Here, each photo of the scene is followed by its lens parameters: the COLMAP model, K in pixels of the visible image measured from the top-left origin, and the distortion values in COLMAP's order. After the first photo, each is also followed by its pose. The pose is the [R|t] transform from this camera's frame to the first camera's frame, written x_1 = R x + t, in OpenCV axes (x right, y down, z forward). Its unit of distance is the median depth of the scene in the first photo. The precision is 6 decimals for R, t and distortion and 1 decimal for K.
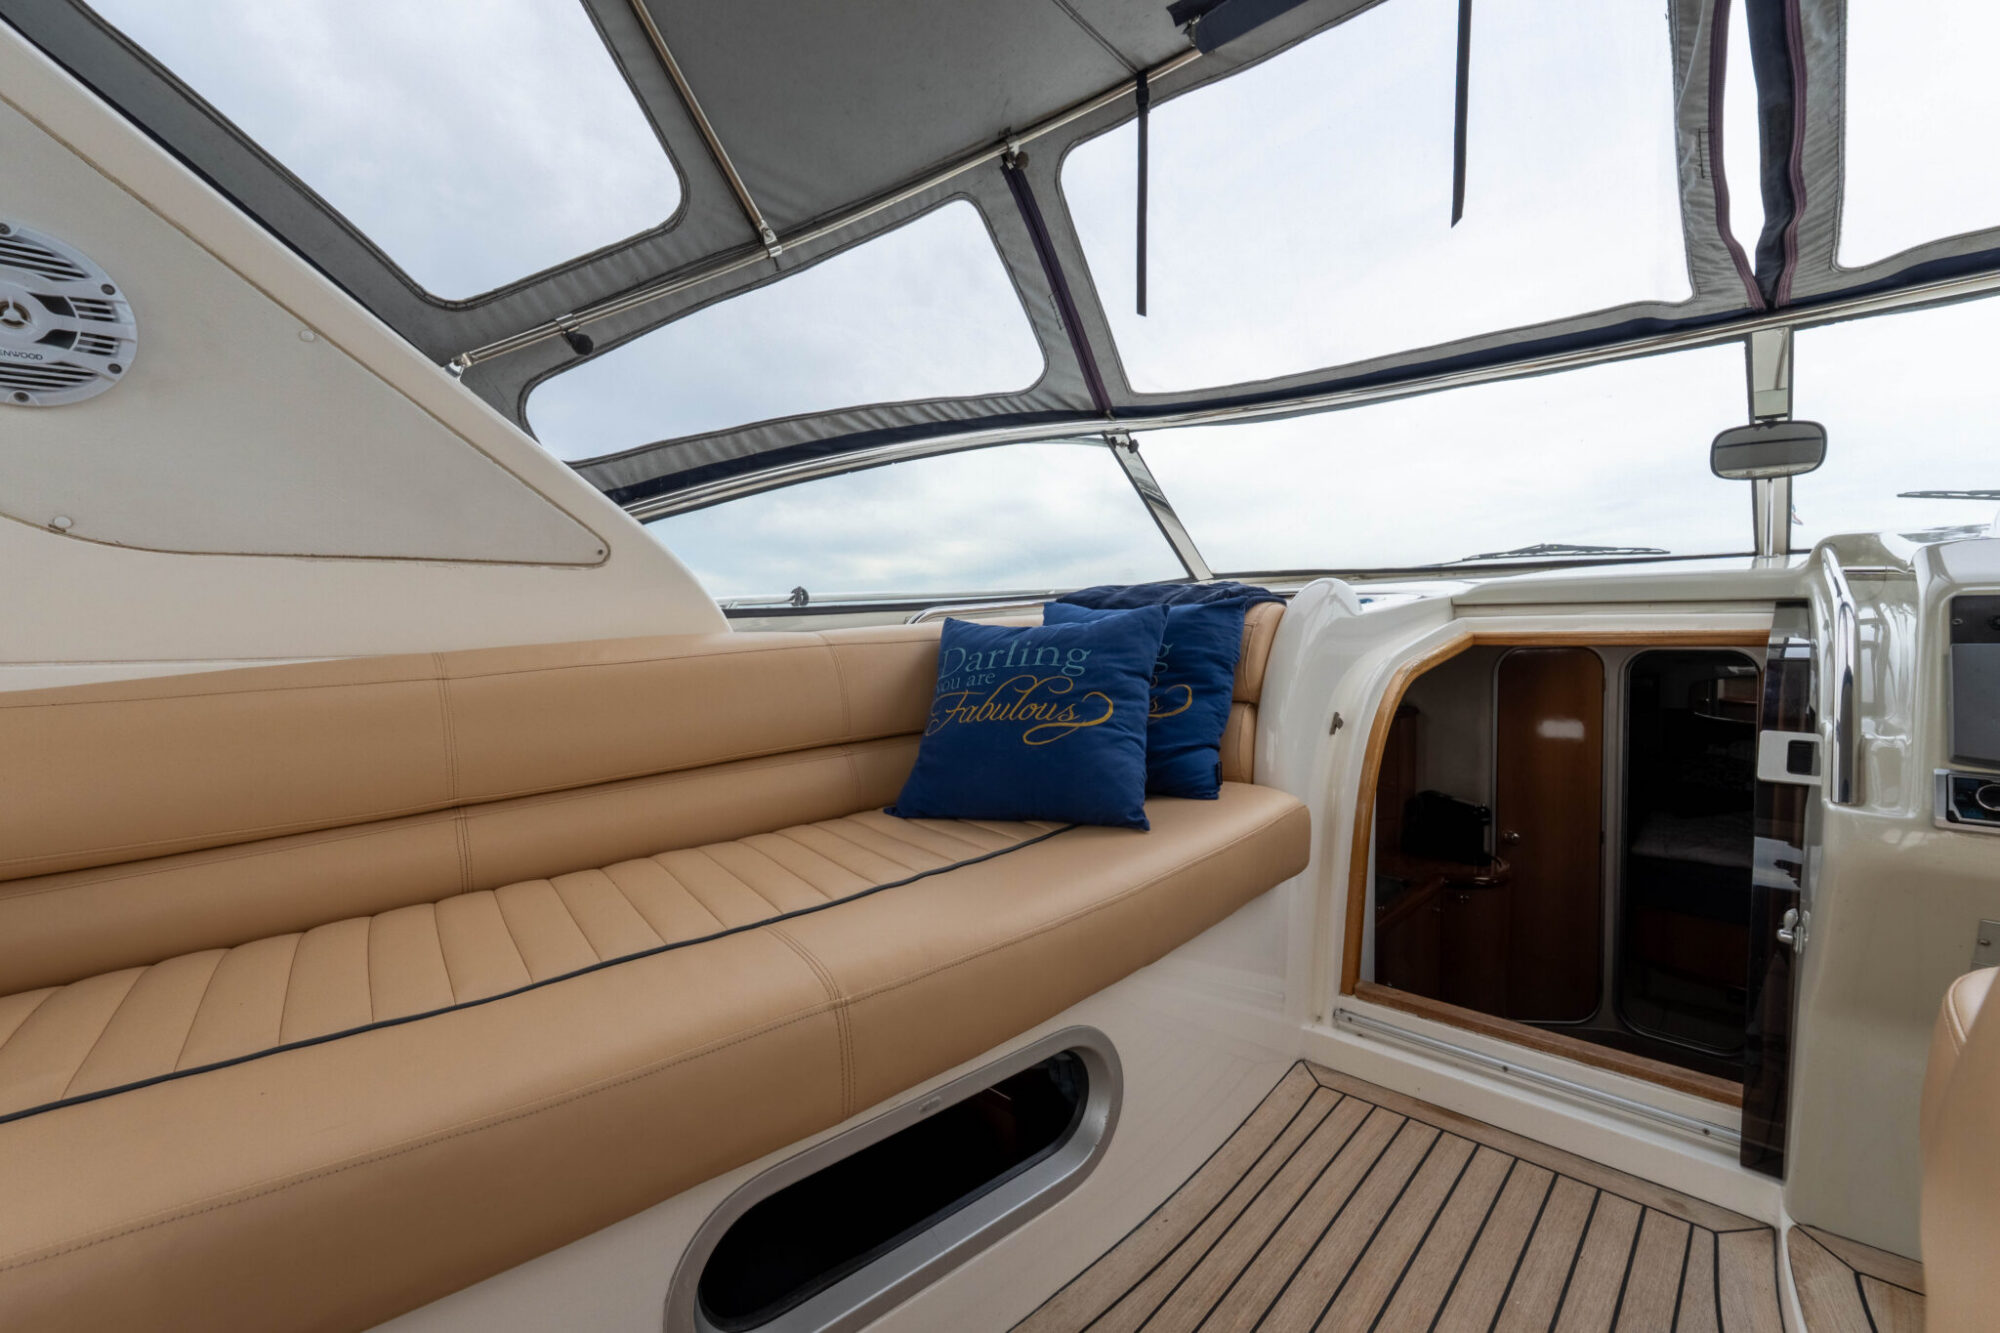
lens RADIAL K [[840.5, 0, 997.0], [0, 840.5, 660.9], [0, 0, 1]] dist [-0.002857, -0.000317]
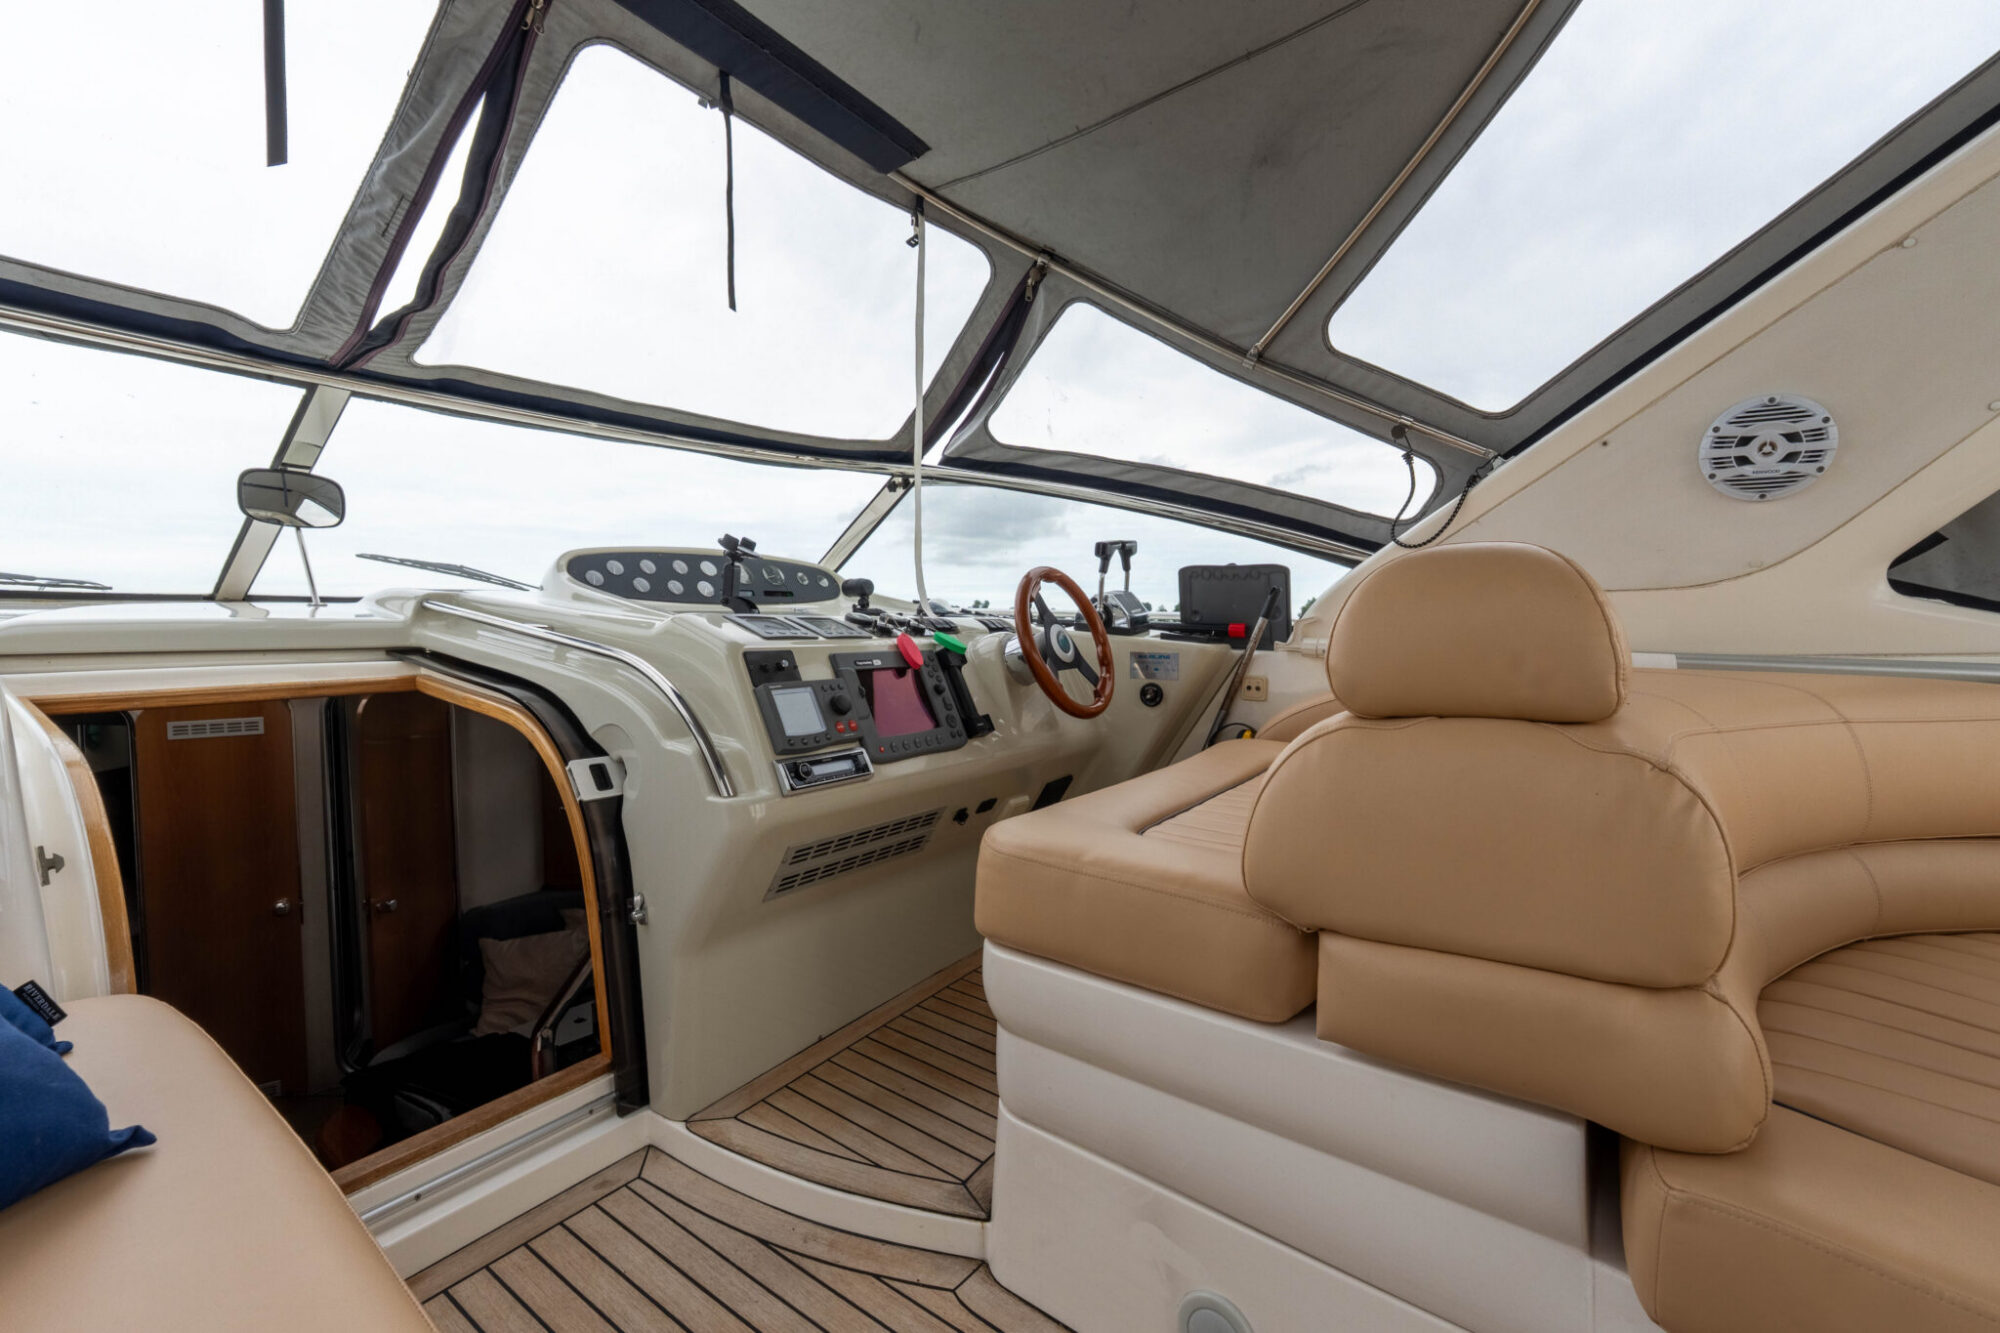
lens RADIAL K [[840.5, 0, 997.0], [0, 840.5, 660.9], [0, 0, 1]] dist [-0.002857, -0.000317]
pose [[-0.155198, -0.020689, 0.987667, -0.328365], [0.064499, 0.997435, 0.031028, -0.051194], [-0.985776, 0.068519, -0.153465, 0.516248]]
